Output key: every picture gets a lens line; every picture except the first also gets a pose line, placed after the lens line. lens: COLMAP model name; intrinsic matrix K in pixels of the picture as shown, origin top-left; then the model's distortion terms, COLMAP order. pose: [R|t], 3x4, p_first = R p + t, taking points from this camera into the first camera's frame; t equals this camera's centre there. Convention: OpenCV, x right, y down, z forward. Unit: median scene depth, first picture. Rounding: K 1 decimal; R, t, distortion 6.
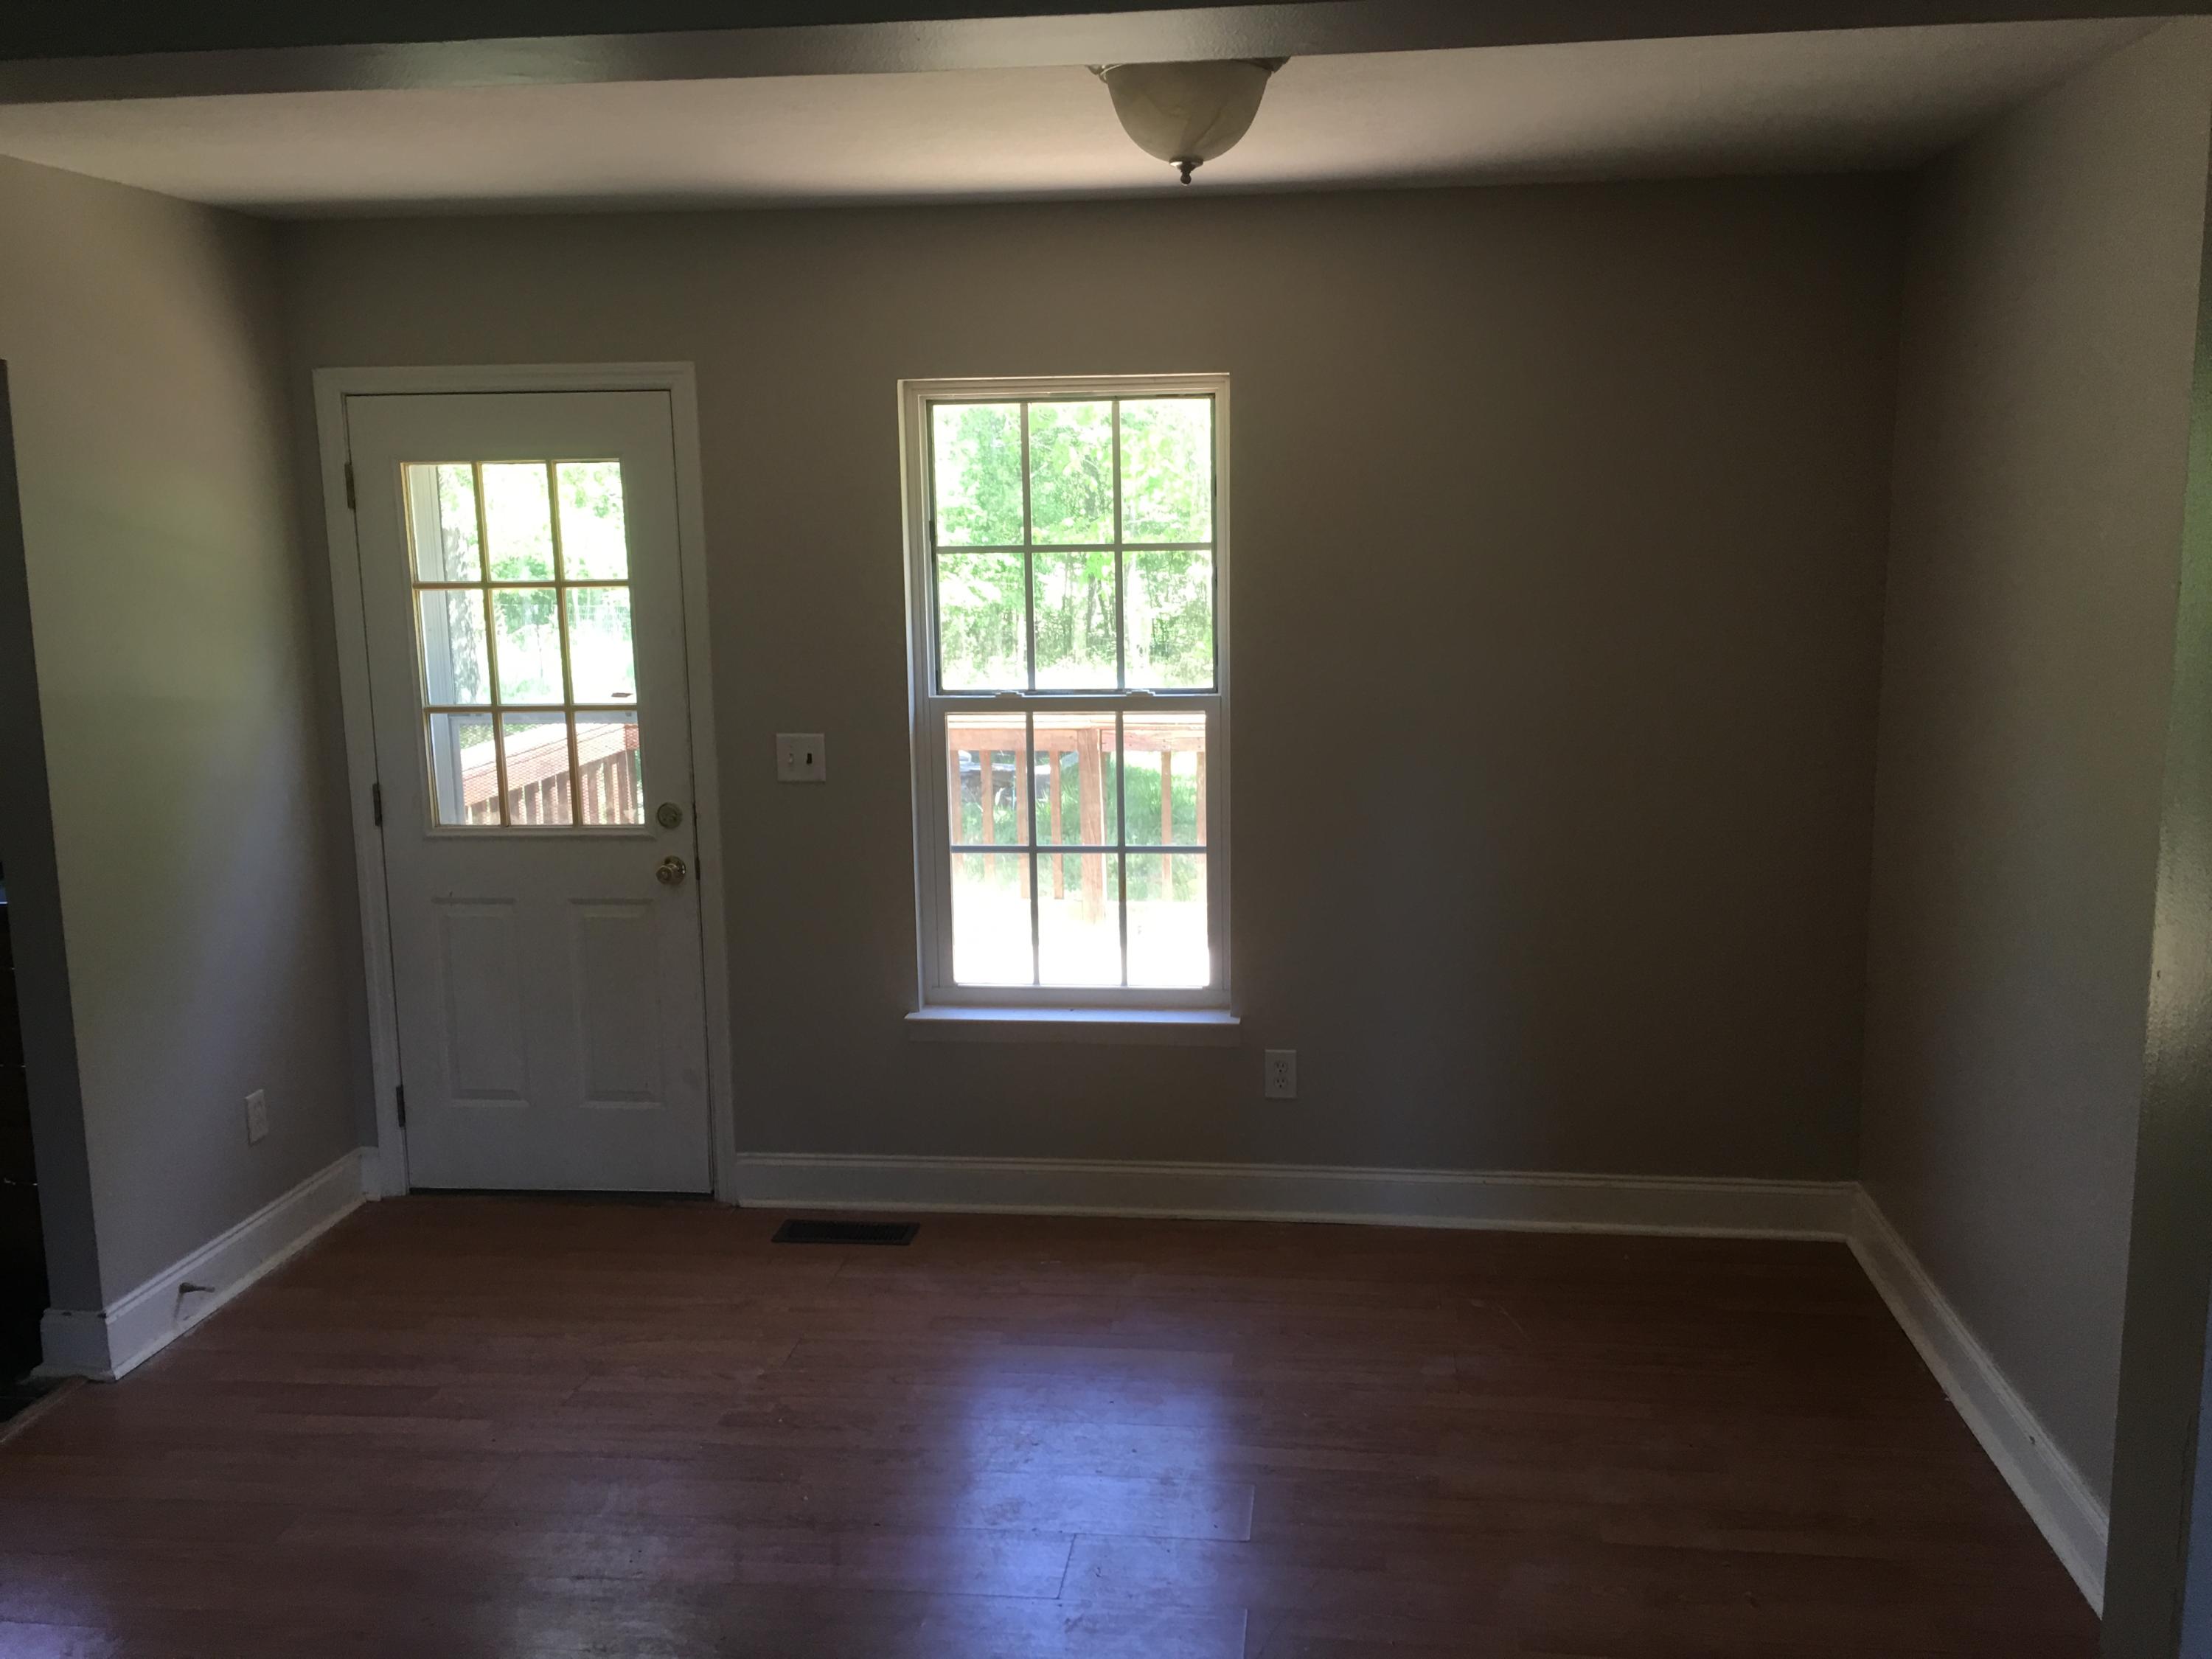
lens RADIAL K [[1852.2, 0, 1106.0], [0, 1852.2, 829.5], [0, 0, 1]] dist [-0.027386, 0.006142]
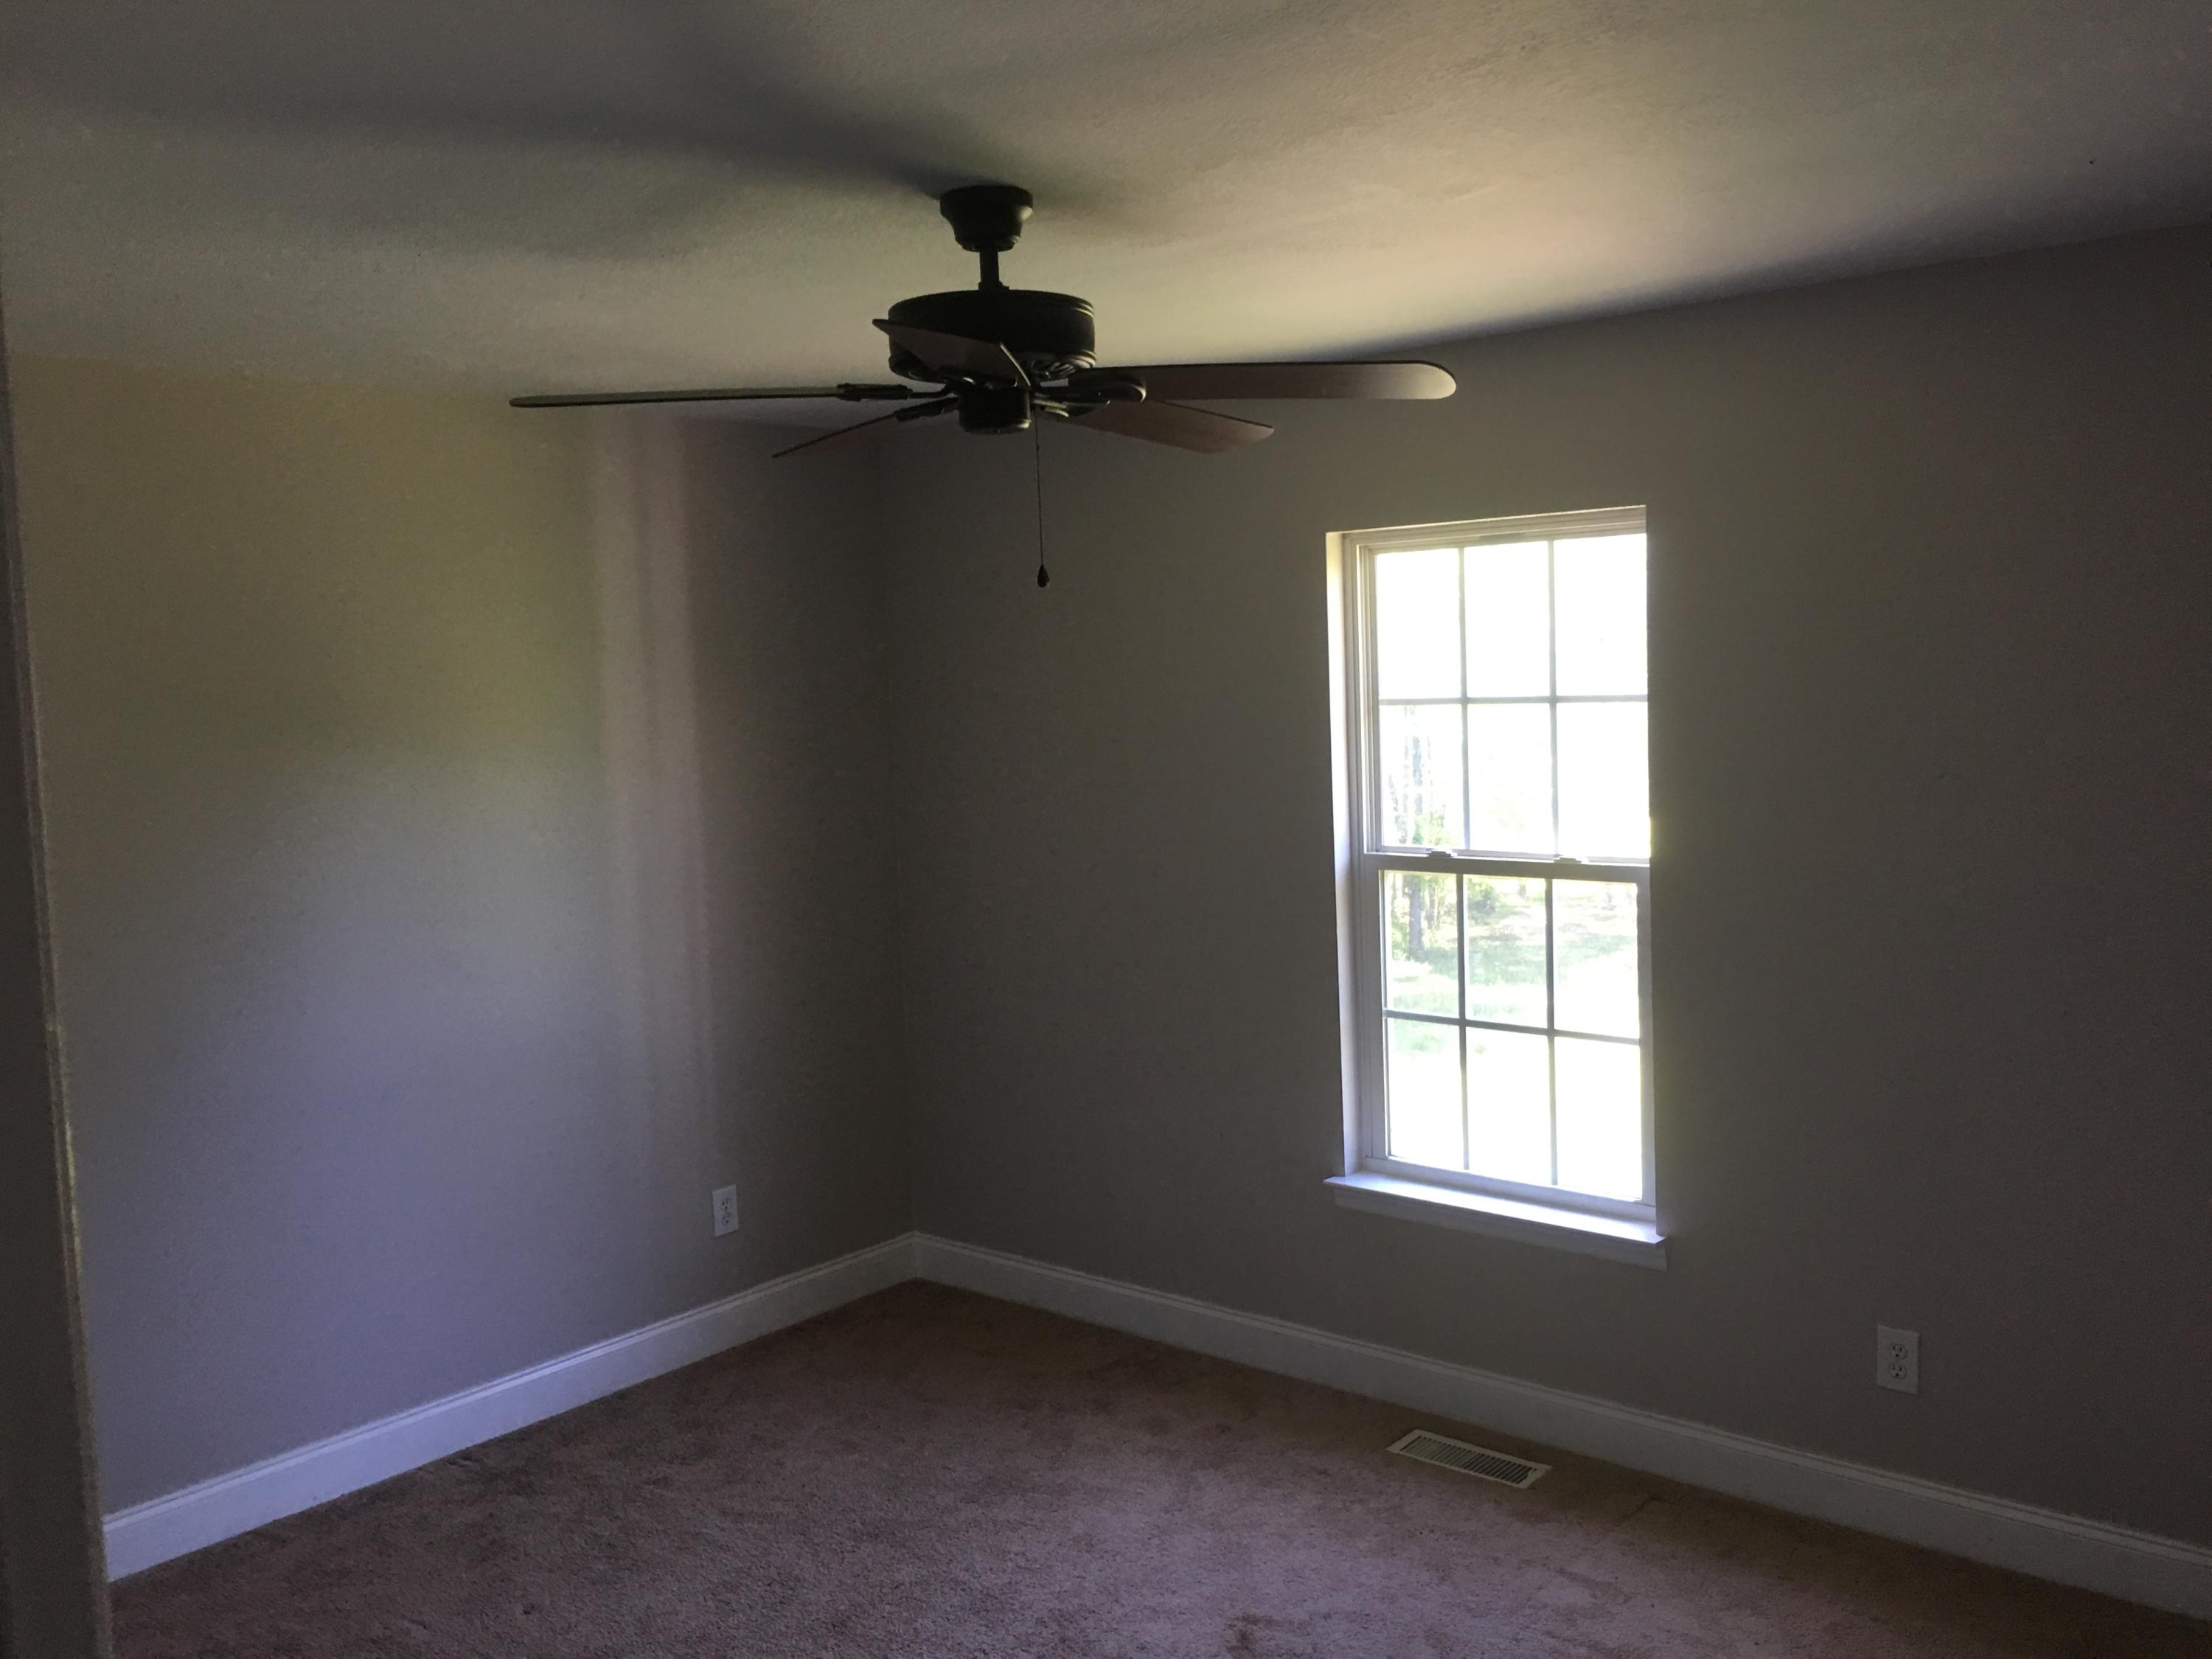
lens RADIAL K [[1852.2, 0, 1106.0], [0, 1852.2, 829.5], [0, 0, 1]] dist [-0.027386, 0.006142]
pose [[0.807334, 0.039830, -0.588749, 0.360756], [-0.093119, 0.993818, -0.060458, -0.012667], [0.582701, 0.103633, 0.806052, 0.143181]]
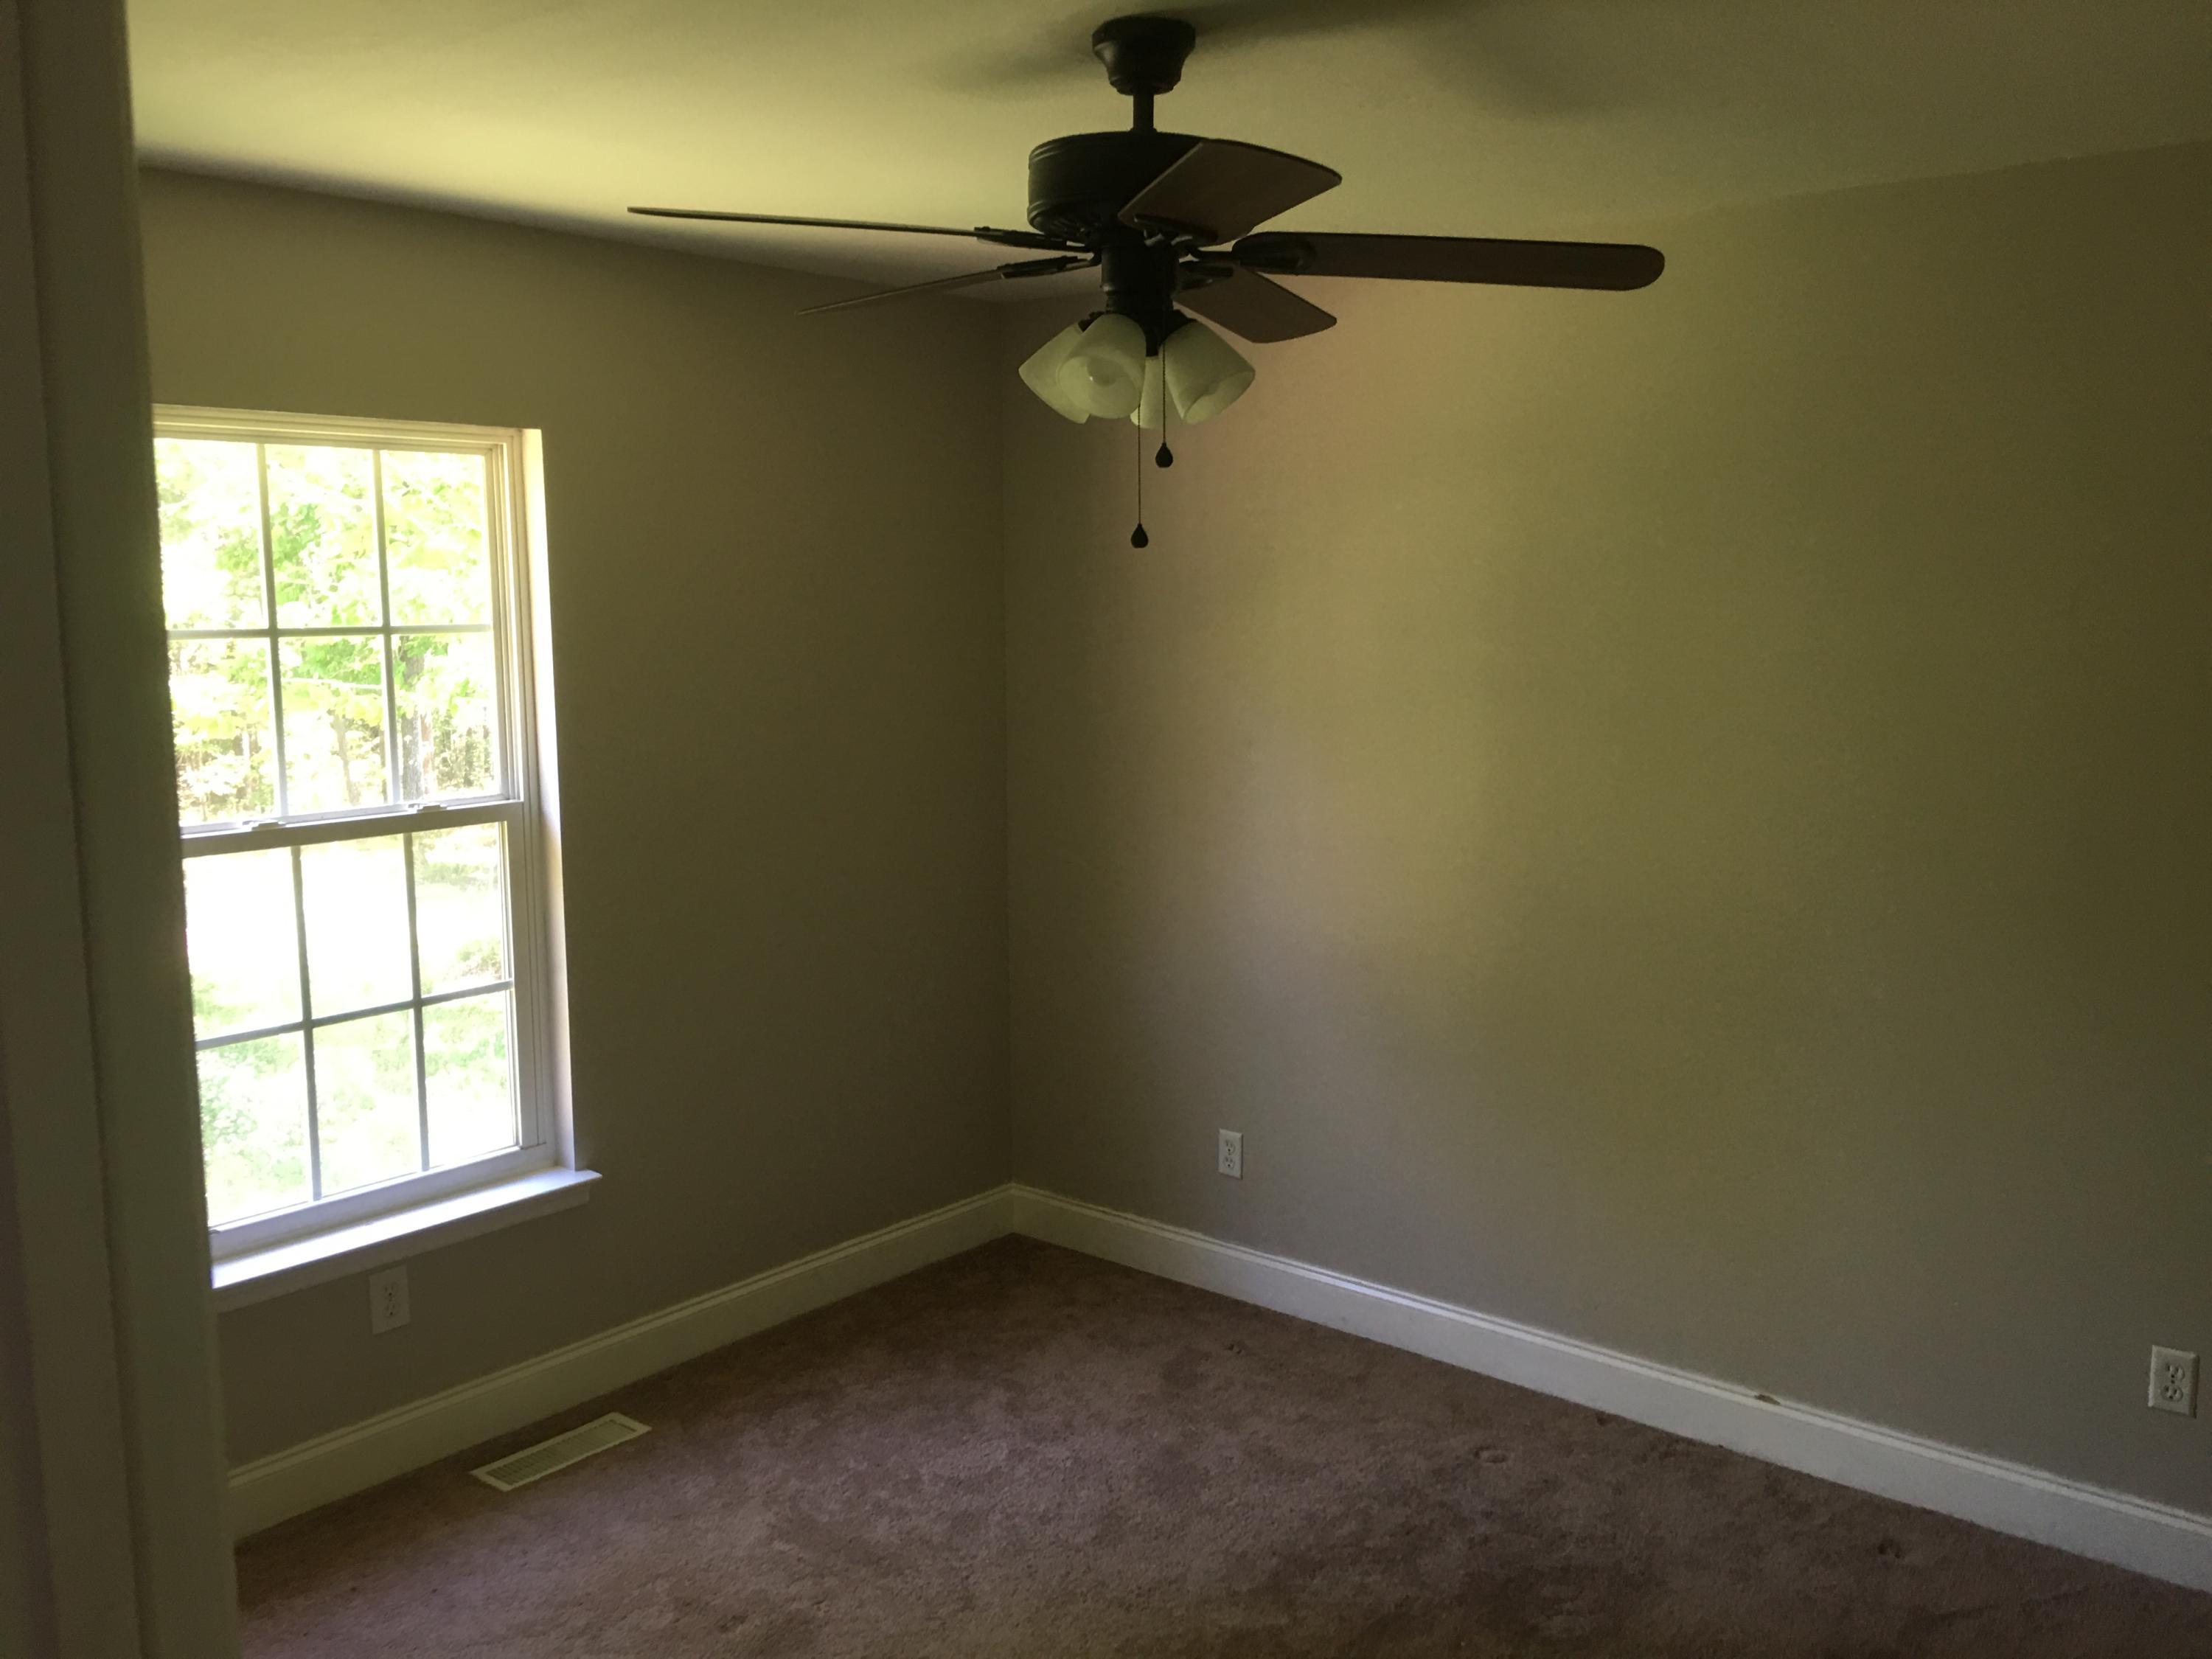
lens RADIAL K [[1852.2, 0, 1106.0], [0, 1852.2, 829.5], [0, 0, 1]] dist [-0.027386, 0.006142]
pose [[0.554949, -0.098233, 0.826064, -0.488151], [0.140116, 0.989854, 0.023581, -0.041978], [-0.820000, 0.102658, 0.563082, 0.298805]]
